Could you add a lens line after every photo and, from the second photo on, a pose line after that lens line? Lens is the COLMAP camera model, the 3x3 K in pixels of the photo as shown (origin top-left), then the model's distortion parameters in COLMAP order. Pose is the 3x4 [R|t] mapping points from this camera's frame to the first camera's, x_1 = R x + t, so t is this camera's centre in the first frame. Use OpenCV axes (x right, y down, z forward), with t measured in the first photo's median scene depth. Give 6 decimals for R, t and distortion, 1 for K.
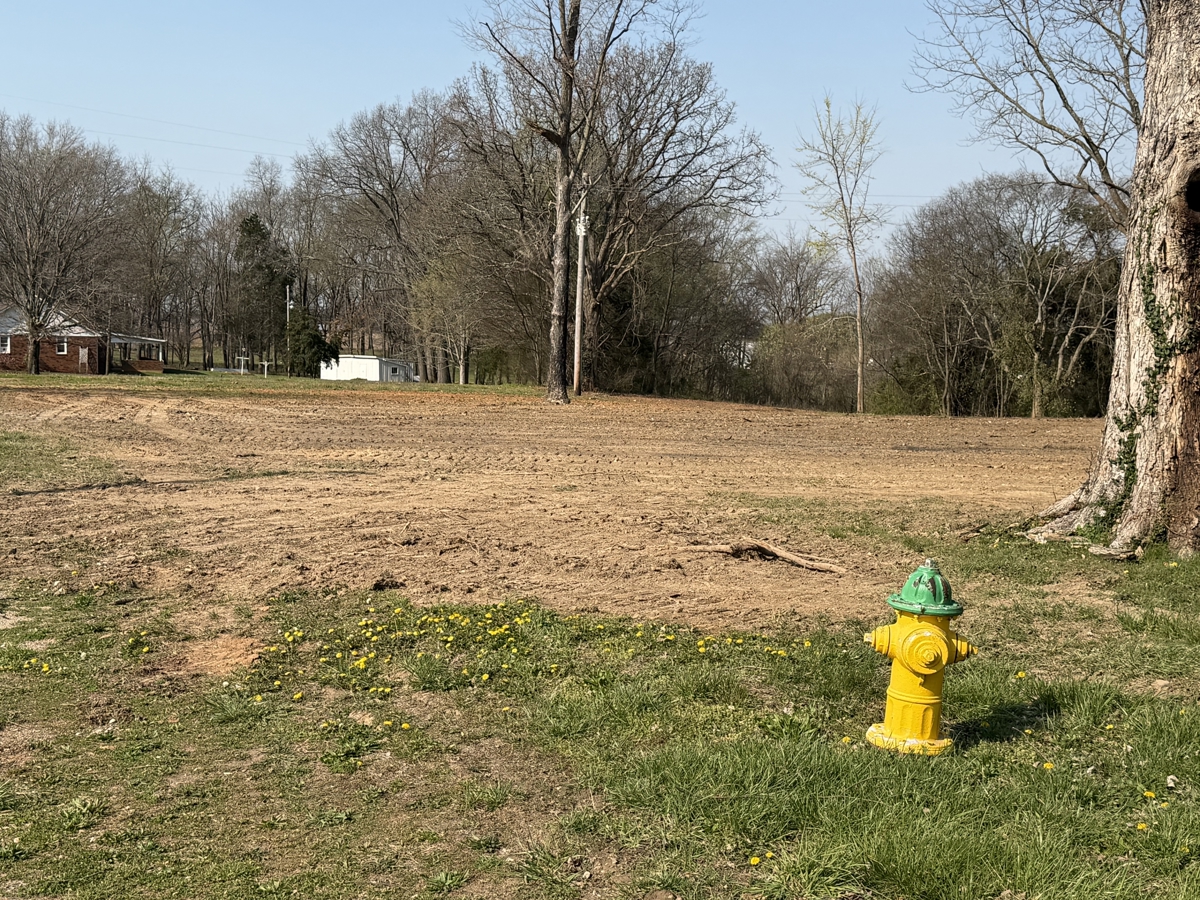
lens RADIAL K [[1617.6, 0, 600.0], [0, 1617.6, 450.0], [0, 0, 1]] dist [0.207566, -0.504016]
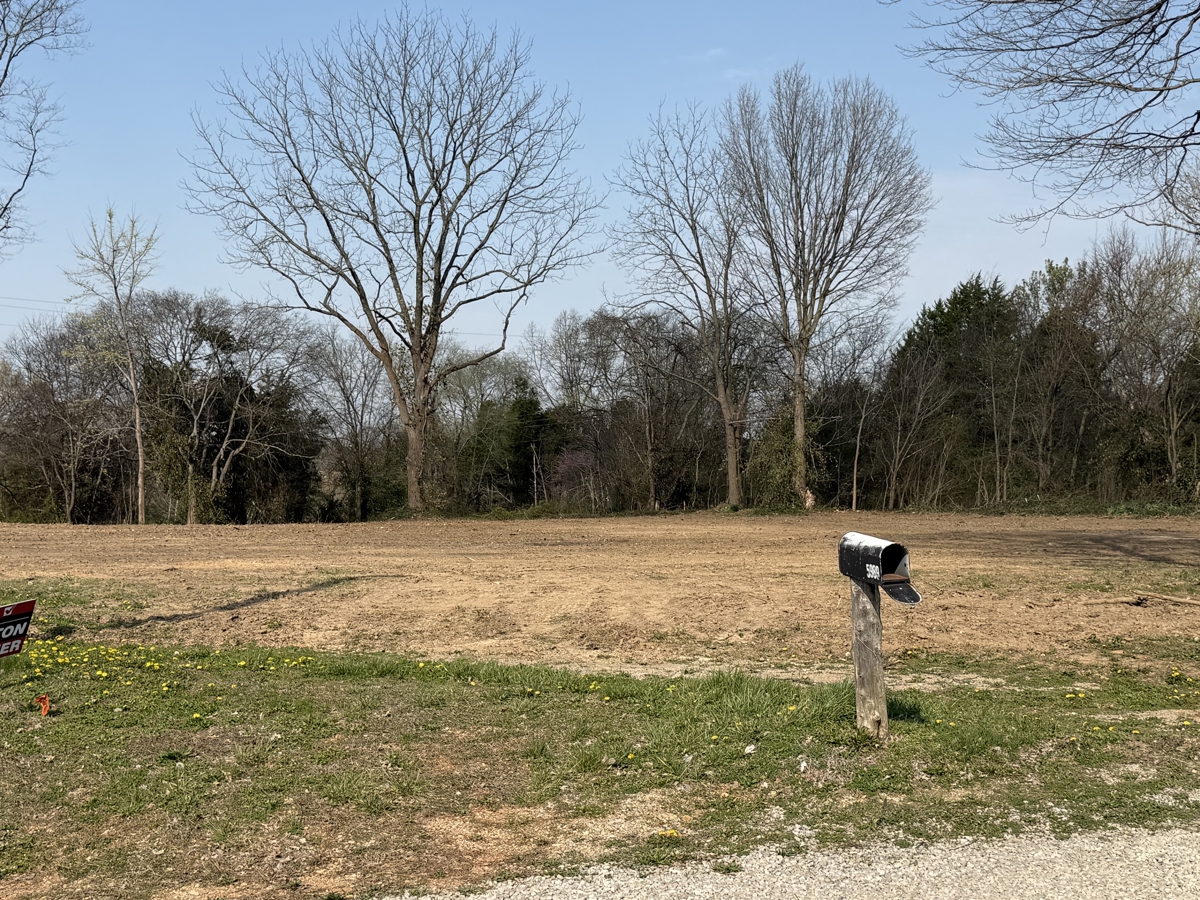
lens RADIAL K [[1617.6, 0, 600.0], [0, 1617.6, 450.0], [0, 0, 1]] dist [0.207566, -0.504016]
pose [[0.807067, 0.001093, 0.590458, -0.153206], [0.039893, 0.997612, -0.056375, 0.000073], [-0.589110, 0.069054, 0.805097, 0.016519]]
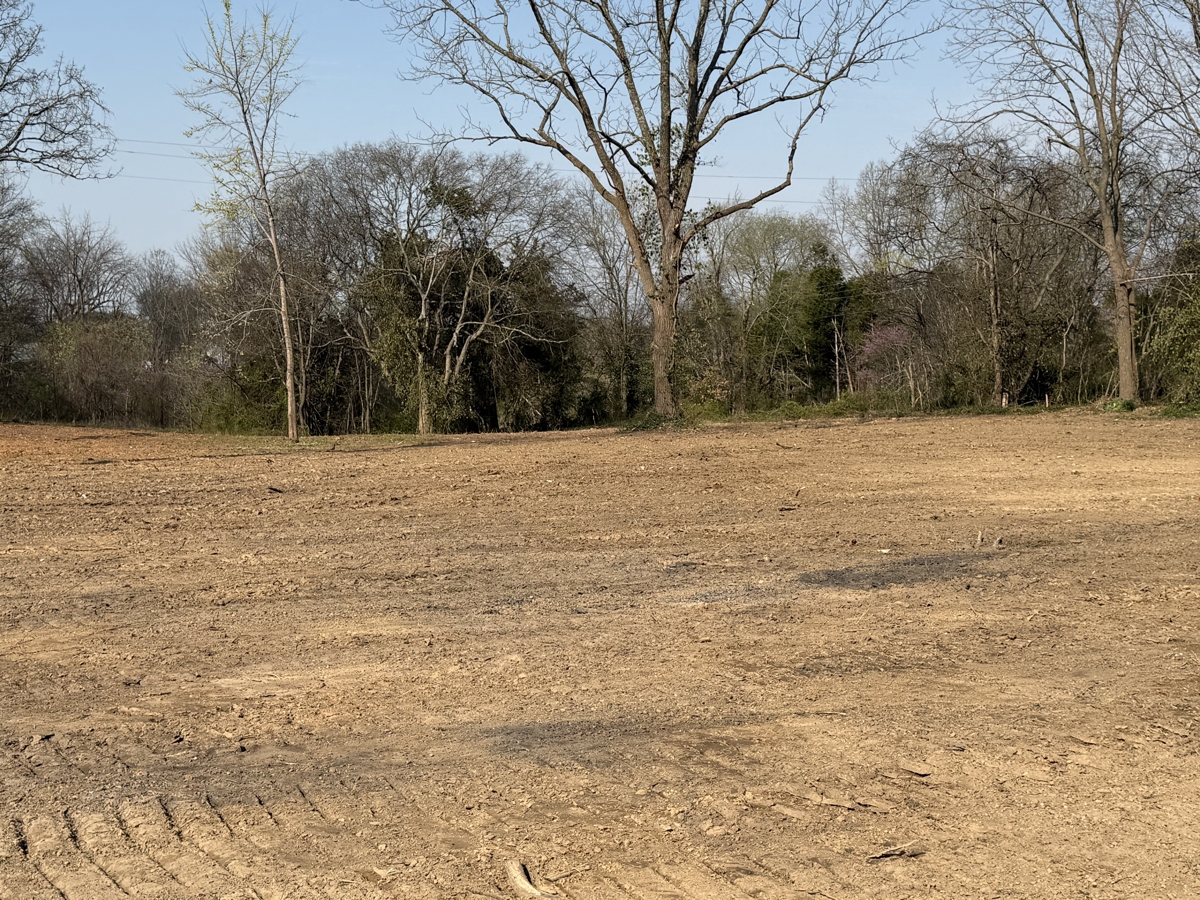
lens RADIAL K [[1617.6, 0, 600.0], [0, 1617.6, 450.0], [0, 0, 1]] dist [0.207566, -0.504016]
pose [[0.901675, -0.048056, 0.429737, -0.021373], [0.047973, 0.998788, 0.011033, -0.014943], [-0.429746, 0.010667, 0.902887, 0.210648]]
